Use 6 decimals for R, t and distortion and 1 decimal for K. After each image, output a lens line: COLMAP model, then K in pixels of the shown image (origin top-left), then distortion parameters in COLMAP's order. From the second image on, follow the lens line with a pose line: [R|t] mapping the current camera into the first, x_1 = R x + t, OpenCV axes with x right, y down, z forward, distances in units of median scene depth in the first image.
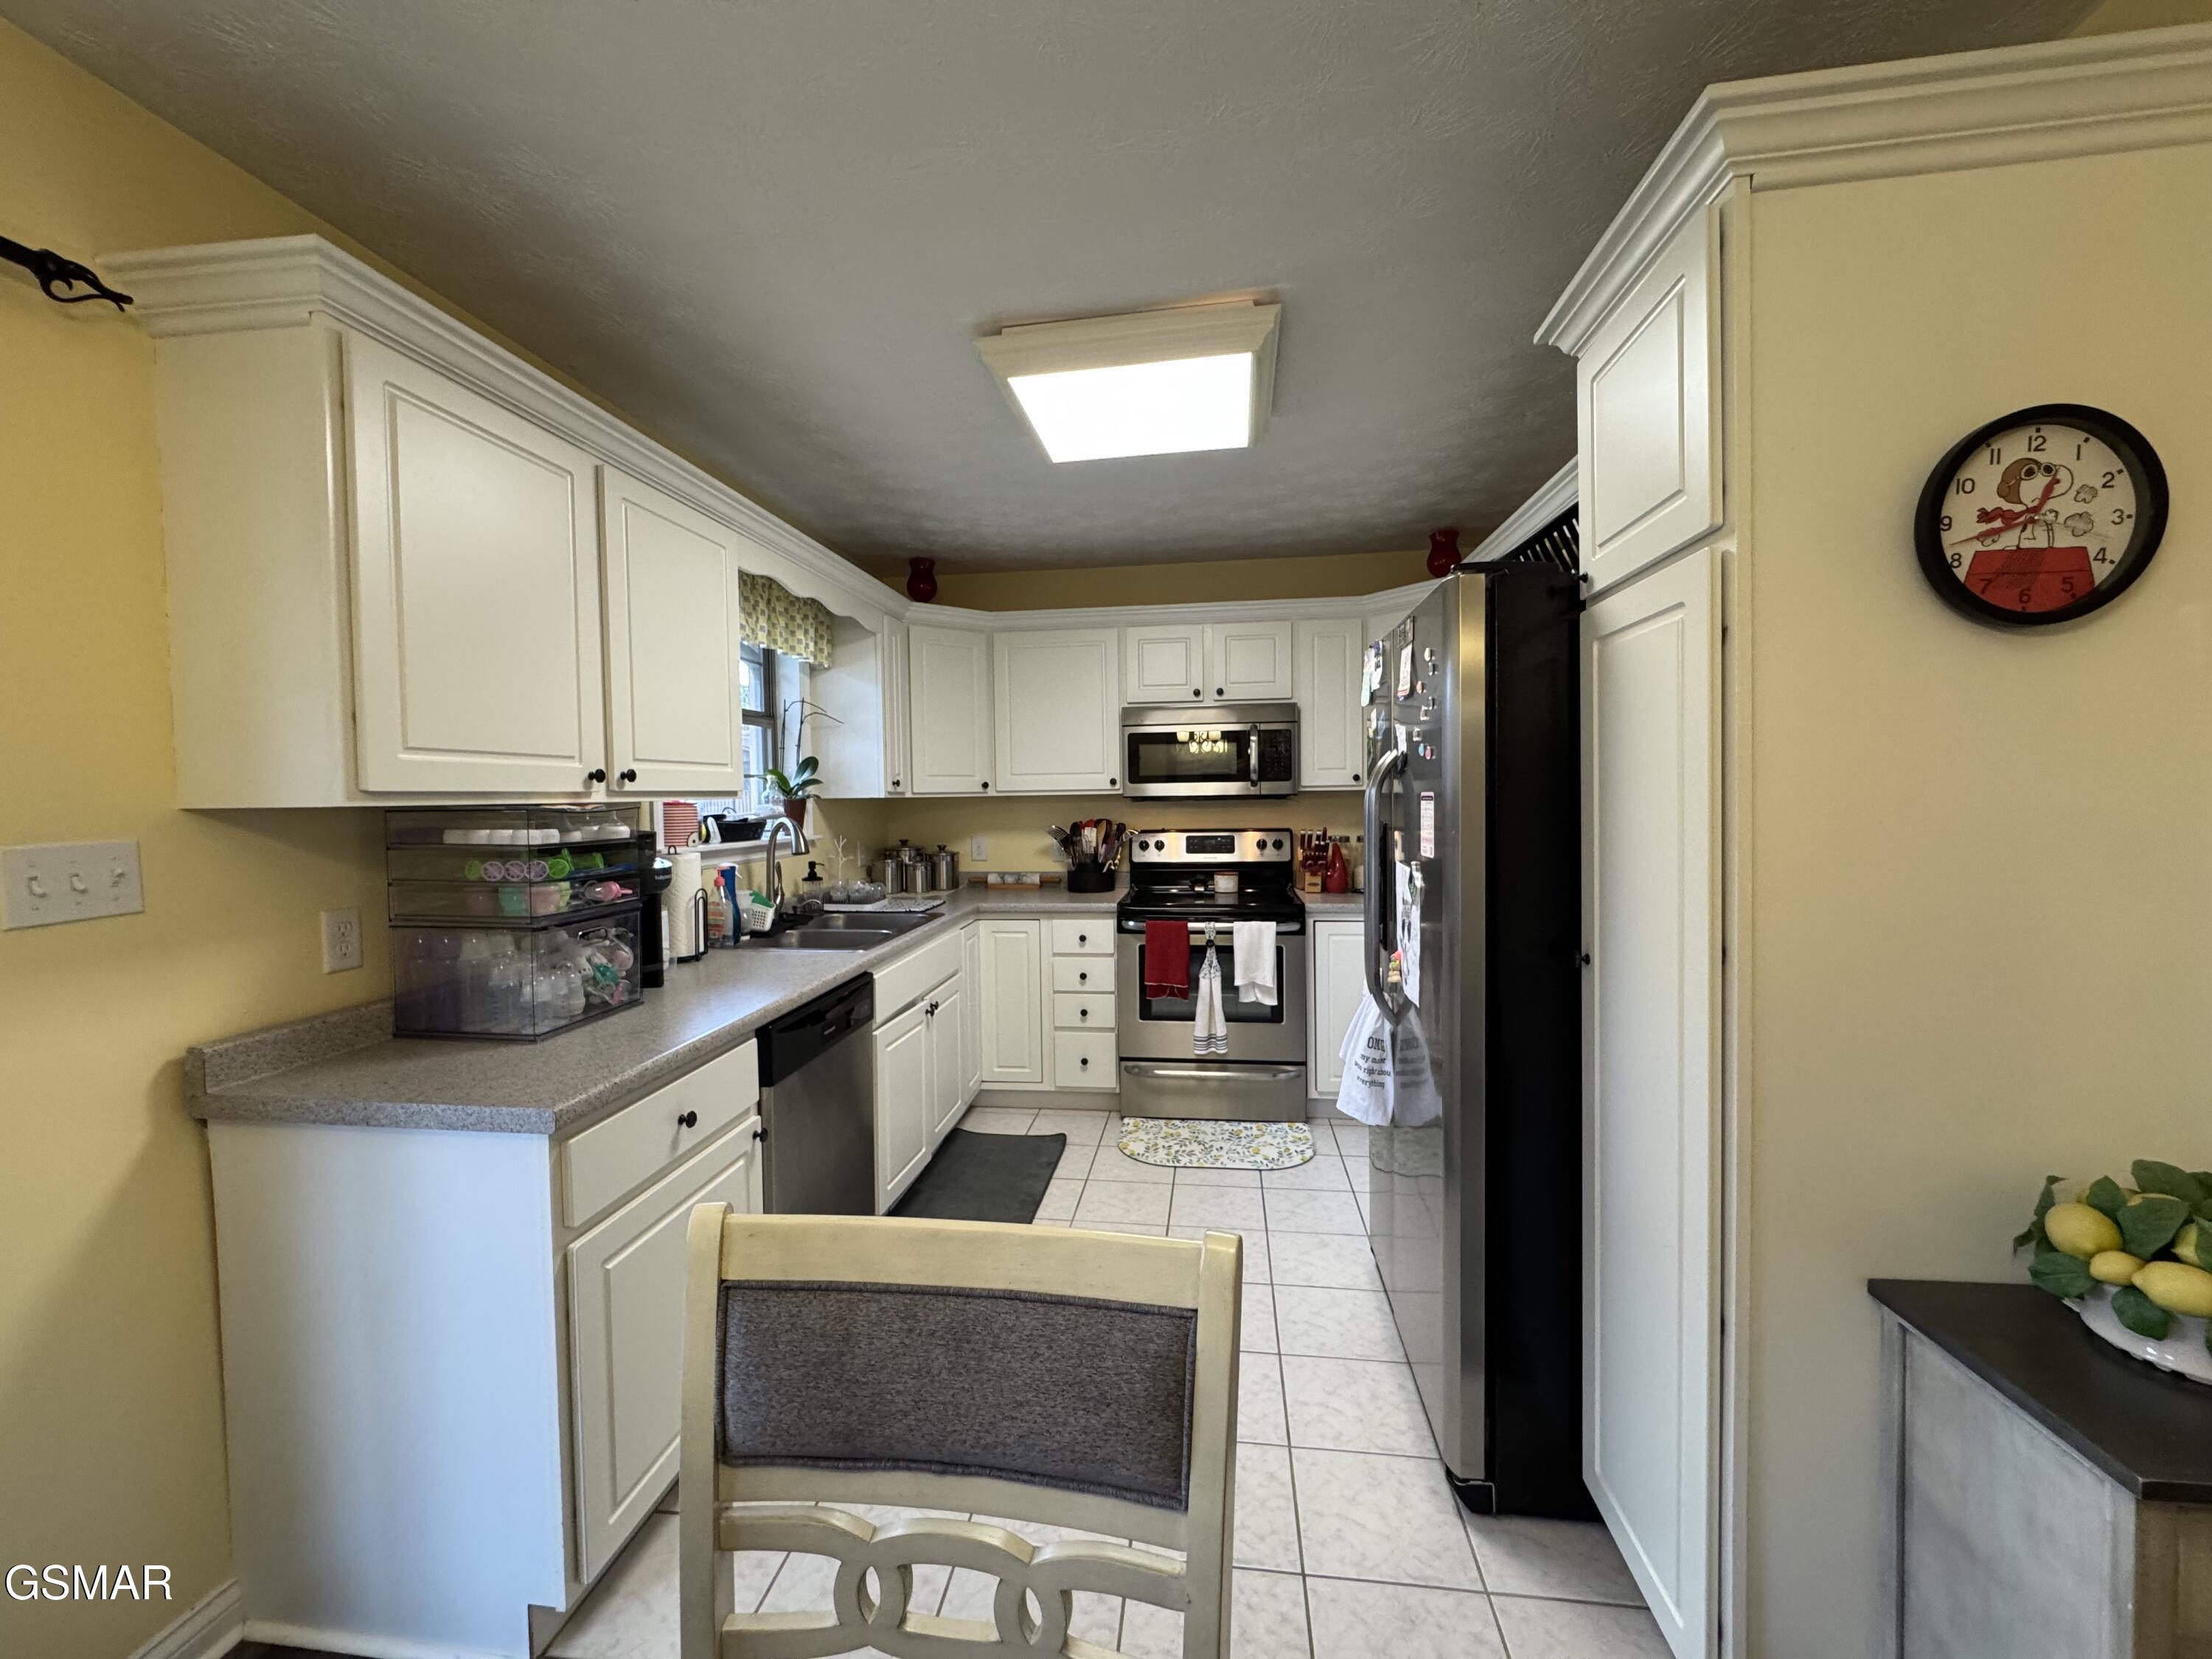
lens RADIAL K [[882.6, 0, 1102.2], [0, 882.6, 827.2], [0, 0, 1]] dist [-0.003015, 0.000189]
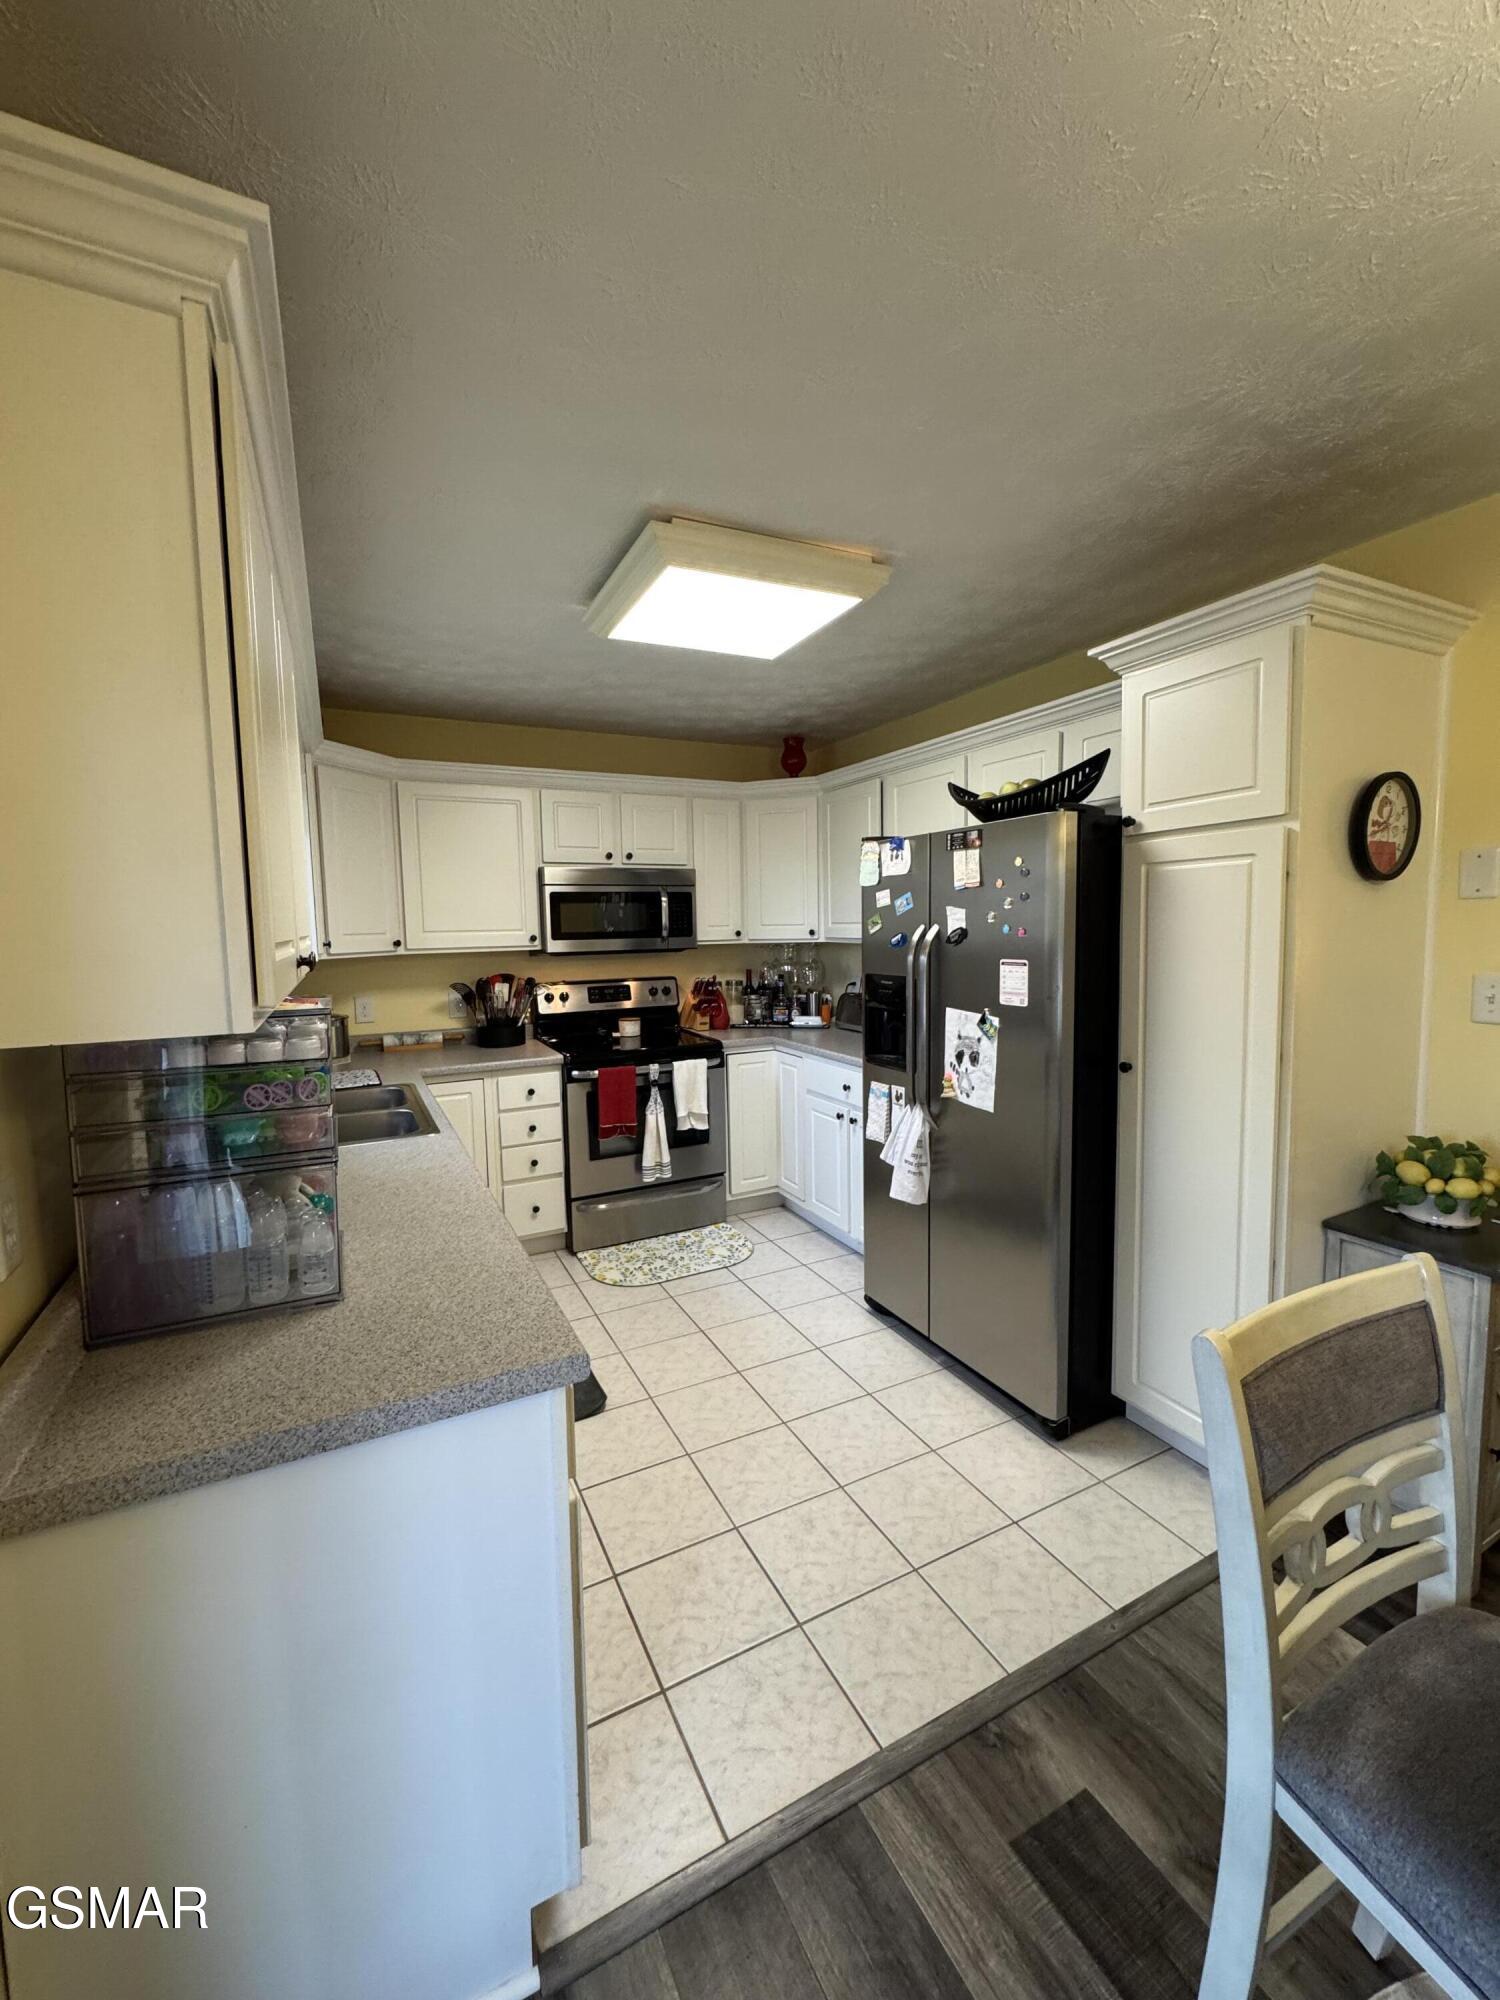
lens RADIAL K [[798.0, 0, 752.9], [0, 798.0, 994.9], [0, 0, 1]] dist [-0.003015, 0.000189]
pose [[0.824210, -0.050814, 0.564000, -0.338953], [0.026815, 0.998351, 0.050761, -0.028778], [-0.565649, -0.026714, 0.824213, 0.090638]]
